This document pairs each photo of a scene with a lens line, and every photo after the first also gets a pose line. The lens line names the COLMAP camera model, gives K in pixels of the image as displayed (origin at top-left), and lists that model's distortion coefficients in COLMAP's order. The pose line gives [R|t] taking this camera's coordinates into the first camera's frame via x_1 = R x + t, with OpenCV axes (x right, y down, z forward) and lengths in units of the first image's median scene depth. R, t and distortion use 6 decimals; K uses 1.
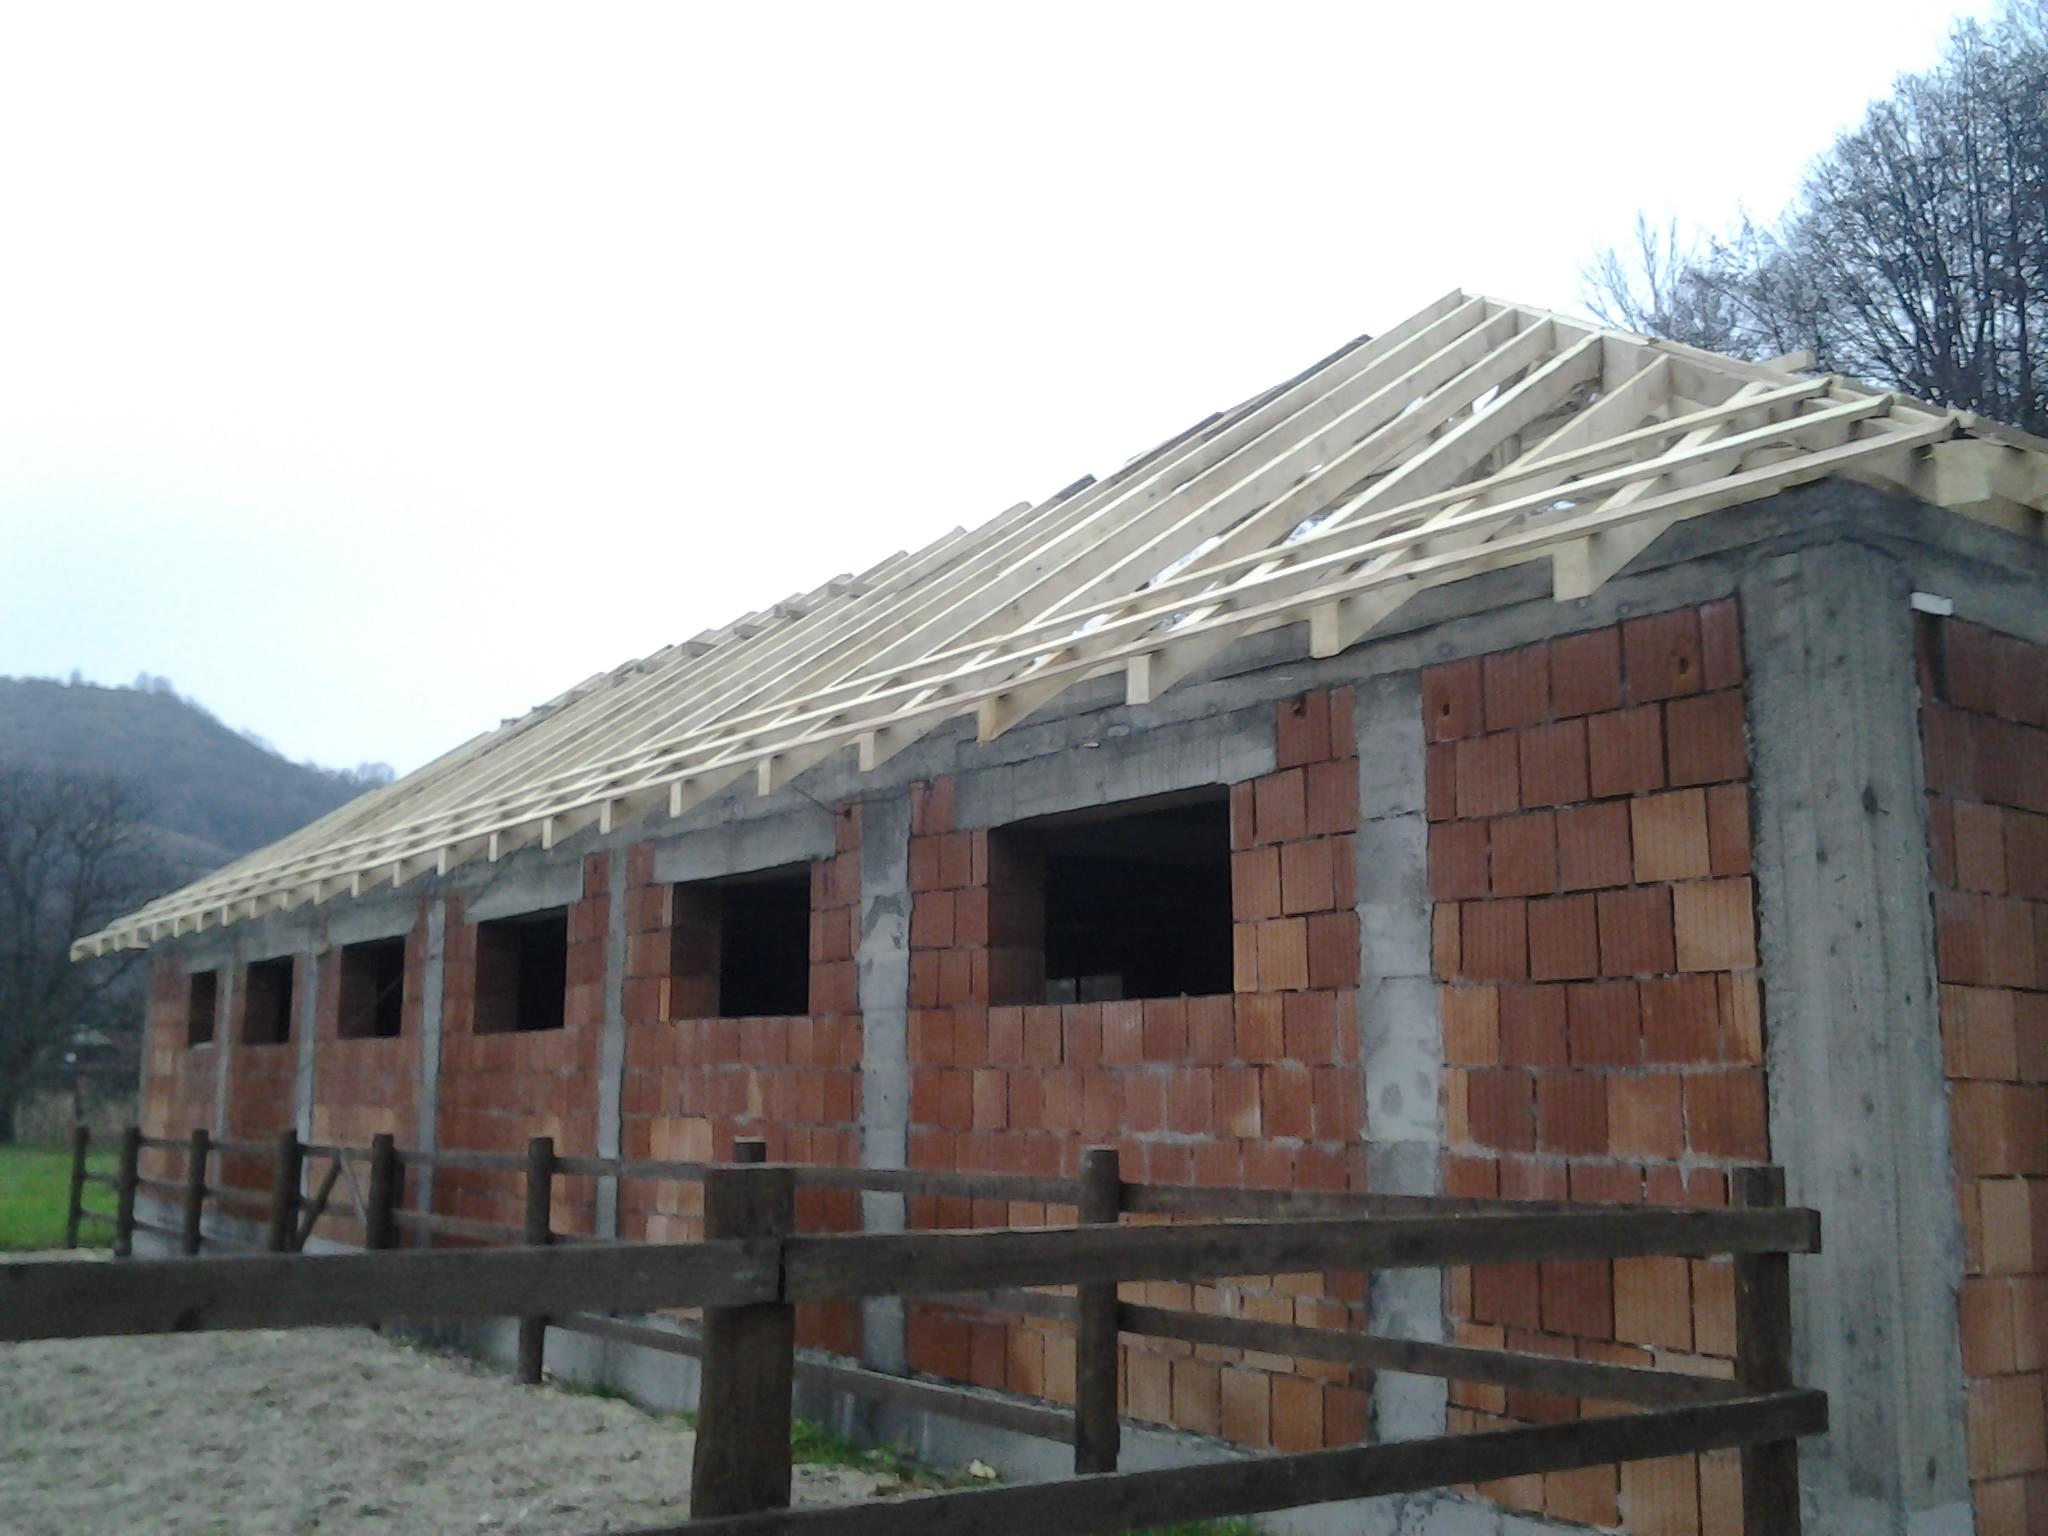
lens RADIAL K [[1942.3, 0, 1024.0], [0, 1942.3, 768.0], [0, 0, 1]] dist [0.095649, -0.234192]
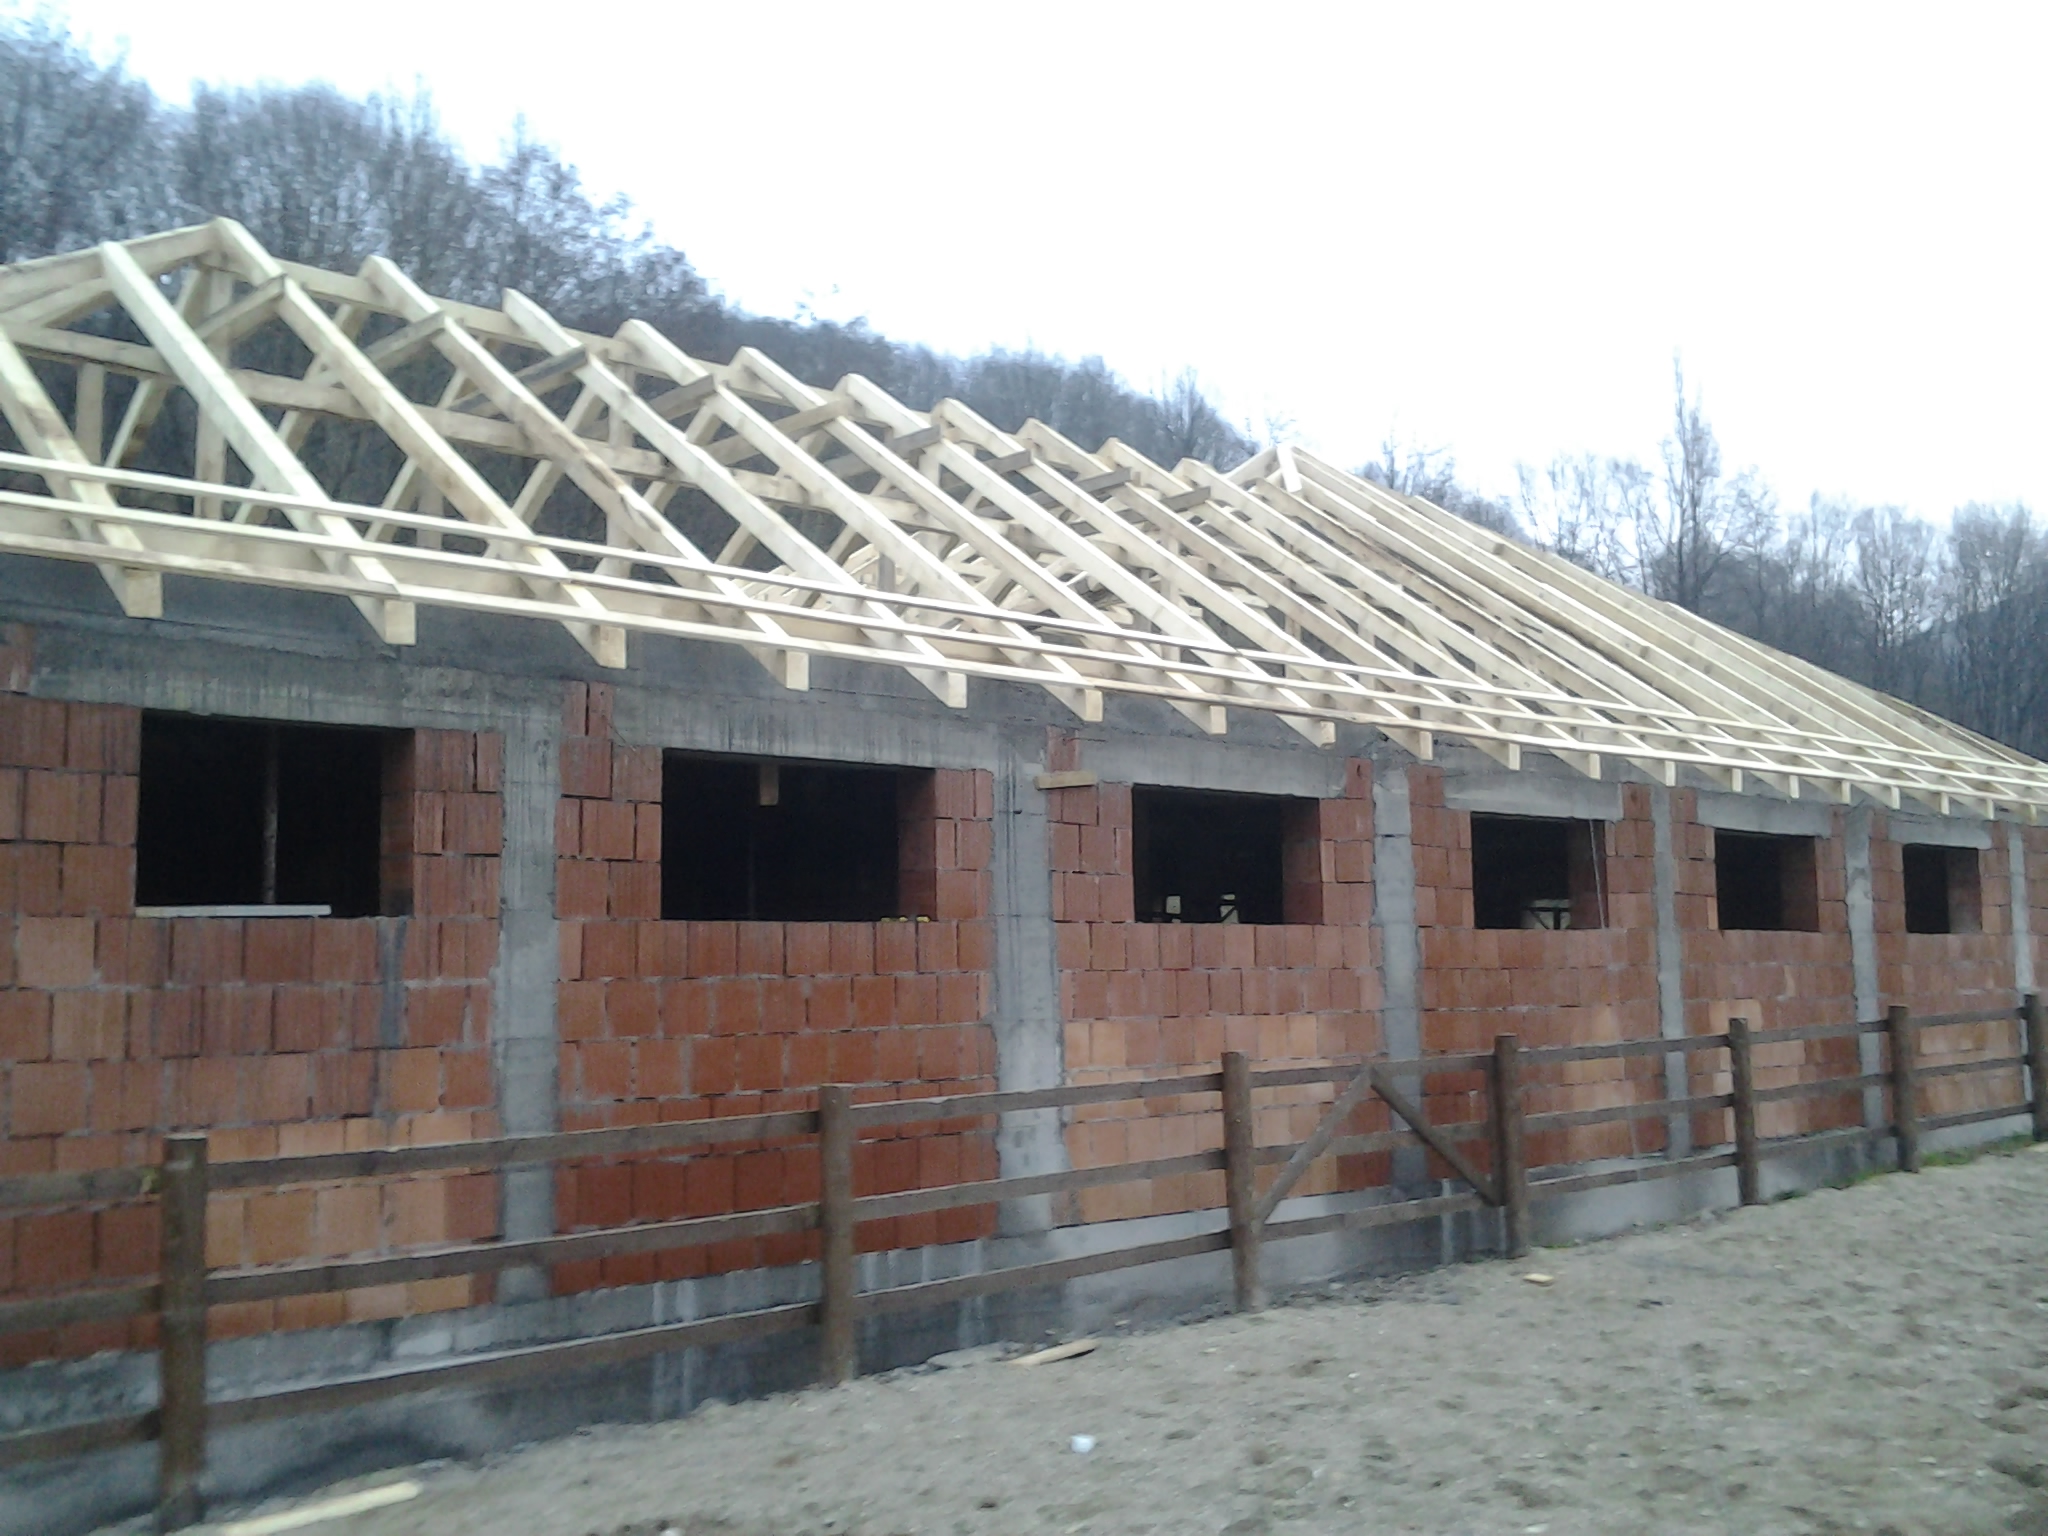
lens RADIAL K [[1942.3, 0, 1024.0], [0, 1942.3, 768.0], [0, 0, 1]] dist [0.095649, -0.234192]
pose [[-0.119888, 0.095539, 0.988180, -1.581367], [-0.150227, 0.982152, -0.113182, 0.264316], [-0.981356, -0.162020, -0.103396, 1.757527]]
